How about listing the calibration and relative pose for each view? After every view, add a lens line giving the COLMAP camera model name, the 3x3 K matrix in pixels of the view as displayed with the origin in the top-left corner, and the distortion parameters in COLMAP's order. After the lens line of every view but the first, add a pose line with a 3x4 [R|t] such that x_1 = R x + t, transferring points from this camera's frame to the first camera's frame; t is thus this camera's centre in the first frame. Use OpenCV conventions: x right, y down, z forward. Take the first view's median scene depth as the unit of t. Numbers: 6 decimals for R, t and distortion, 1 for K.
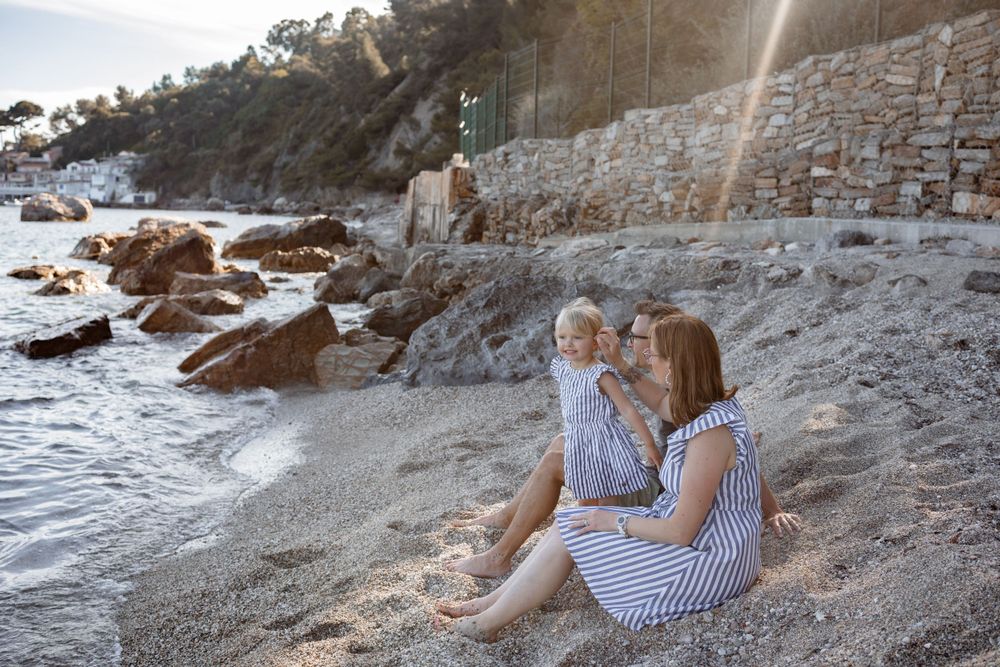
lens RADIAL K [[1006.3, 0, 500.0], [0, 1006.3, 333.5], [0, 0, 1]] dist [-0.113529, 0.159999]
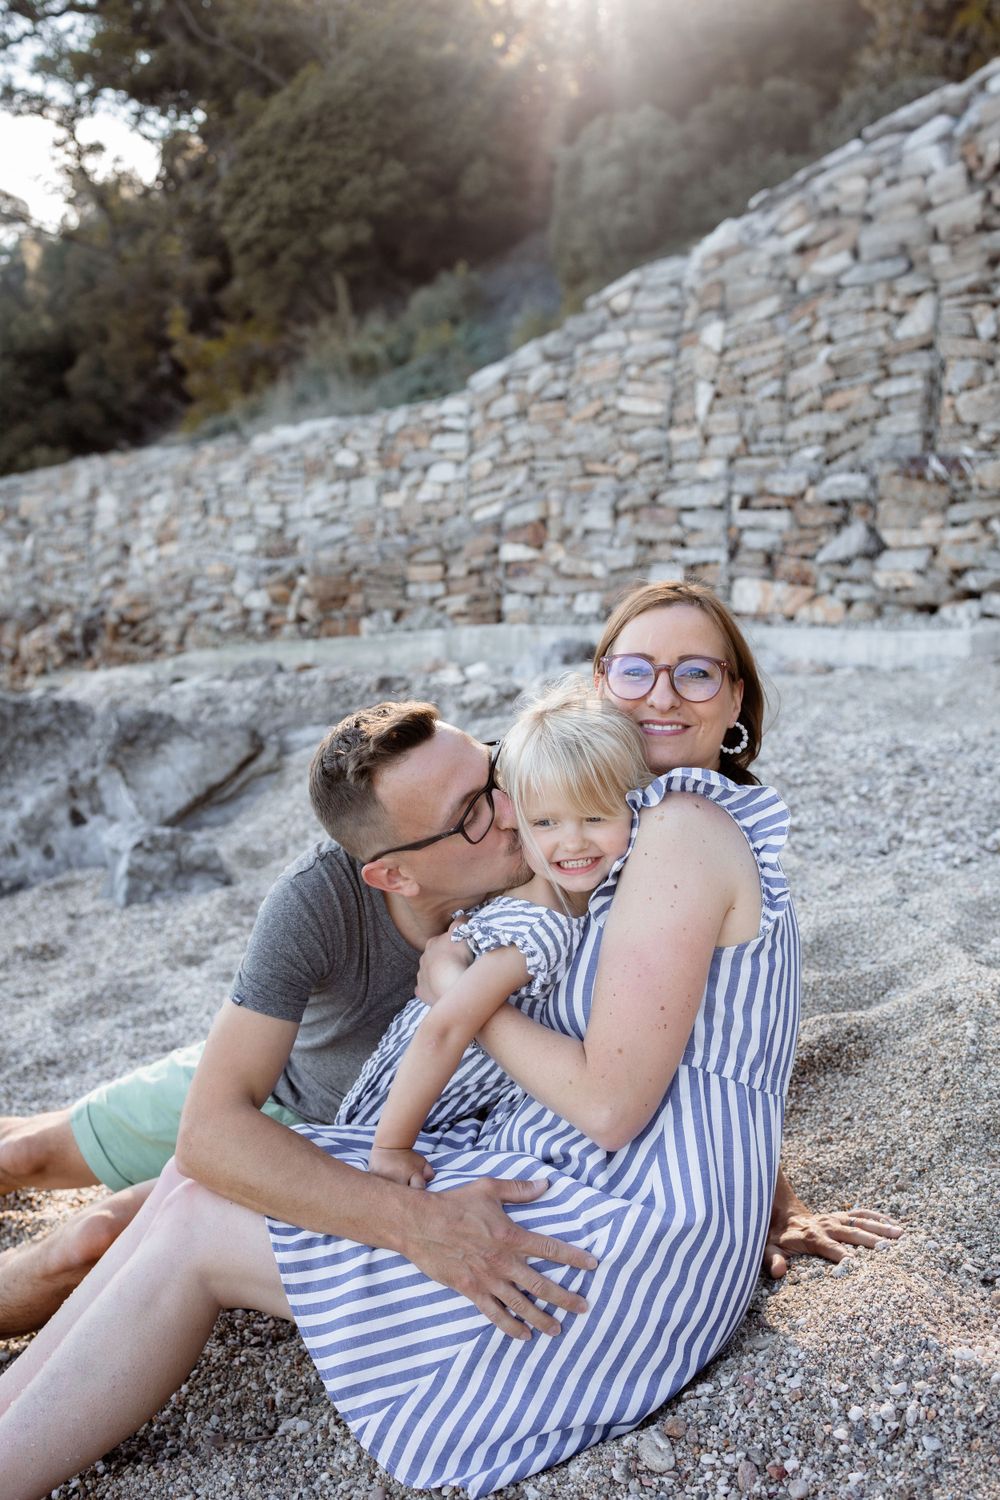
lens RADIAL K [[1507.0, 0, 492.3], [0, 1507.0, 754.8], [0, 0, 1]] dist [-0.085567, 0.021539]
pose [[0.942563, 0.002043, 0.334022, -0.000489], [0.021523, 0.997532, -0.066835, 0.018106], [-0.333334, 0.070185, 0.940193, 0.111657]]
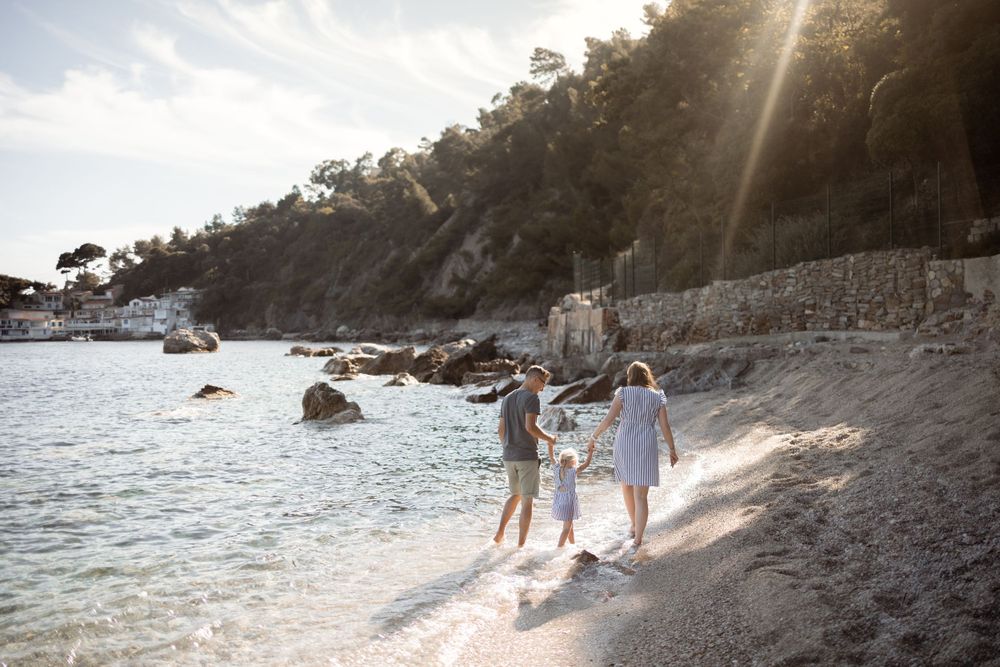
lens RADIAL K [[1006.3, 0, 500.0], [0, 1006.3, 333.5], [0, 0, 1]] dist [-0.113529, 0.159999]
pose [[0.999097, -0.036366, -0.021956, -0.285080], [0.033503, 0.992319, -0.119086, 0.115353], [0.026118, 0.118243, 0.992641, -1.078049]]
